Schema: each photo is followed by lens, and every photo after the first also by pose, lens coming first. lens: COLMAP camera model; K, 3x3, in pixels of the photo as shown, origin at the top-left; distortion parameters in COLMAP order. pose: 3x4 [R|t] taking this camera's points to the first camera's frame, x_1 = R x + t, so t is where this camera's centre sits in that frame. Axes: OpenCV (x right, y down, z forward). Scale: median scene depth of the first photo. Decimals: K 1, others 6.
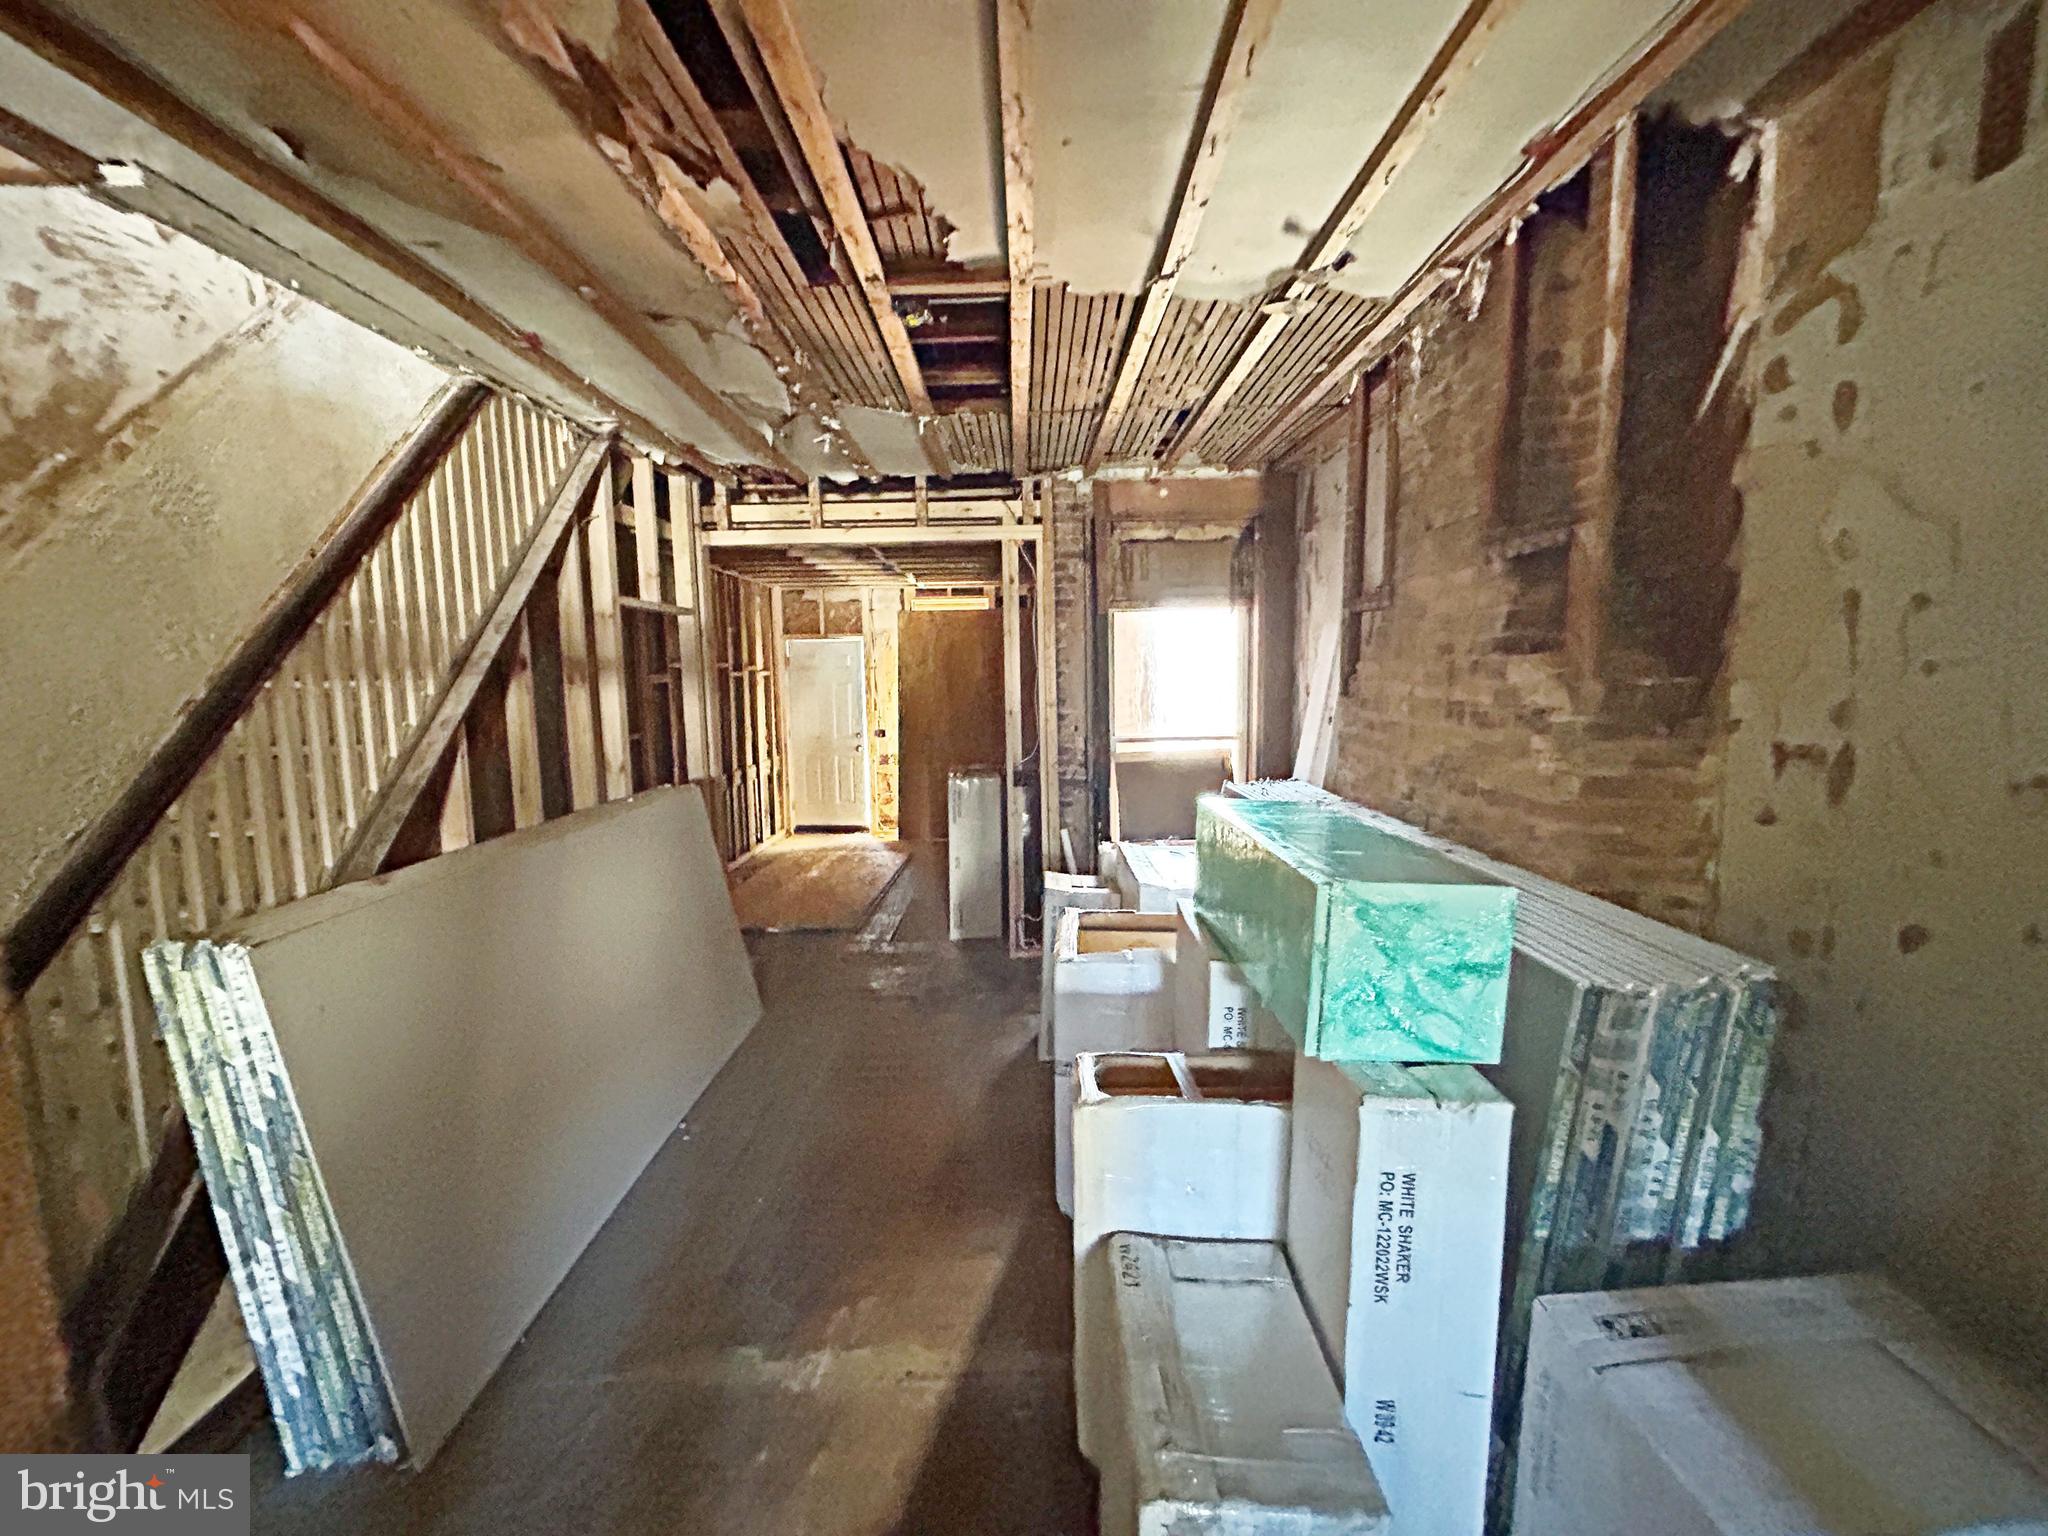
lens RADIAL K [[824.4, 0, 1025.1], [0, 824.4, 769.3], [0, 0, 1]] dist [-0.000736, 0.001196]
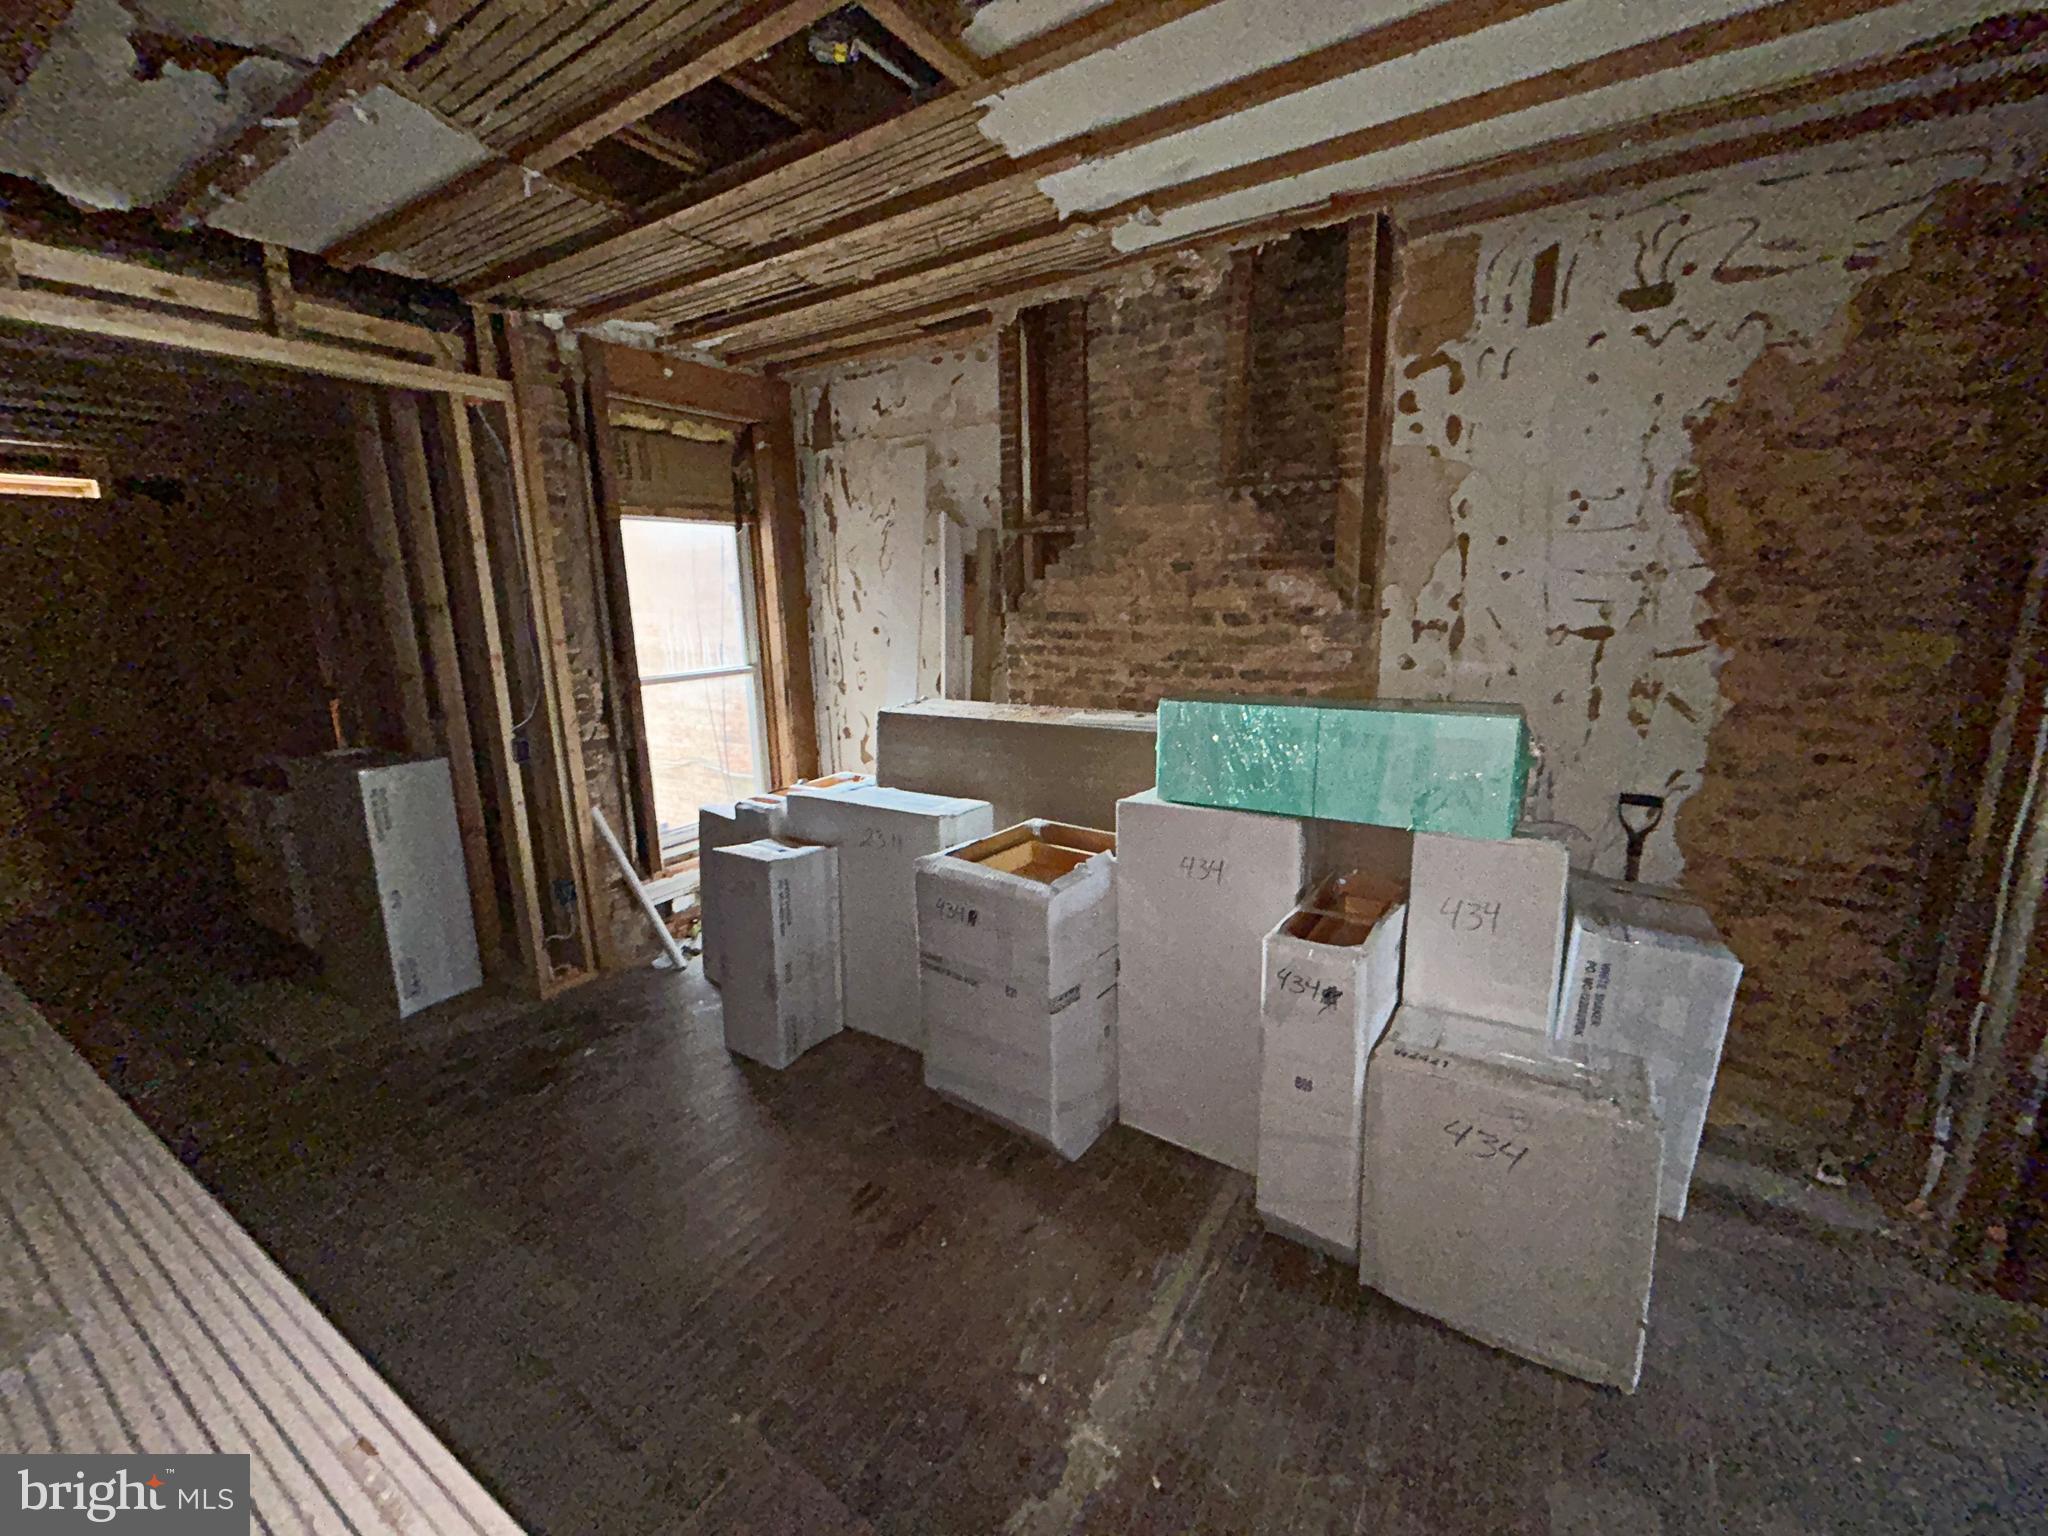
lens RADIAL K [[824.4, 0, 1029.5], [0, 824.4, 764.6], [0, 0, 1]] dist [-0.000736, 0.001196]
pose [[0.542859, -0.170059, 0.822426, -0.829044], [0.114515, 0.985126, 0.128113, -0.040197], [-0.831980, 0.024632, 0.554259, 0.581773]]
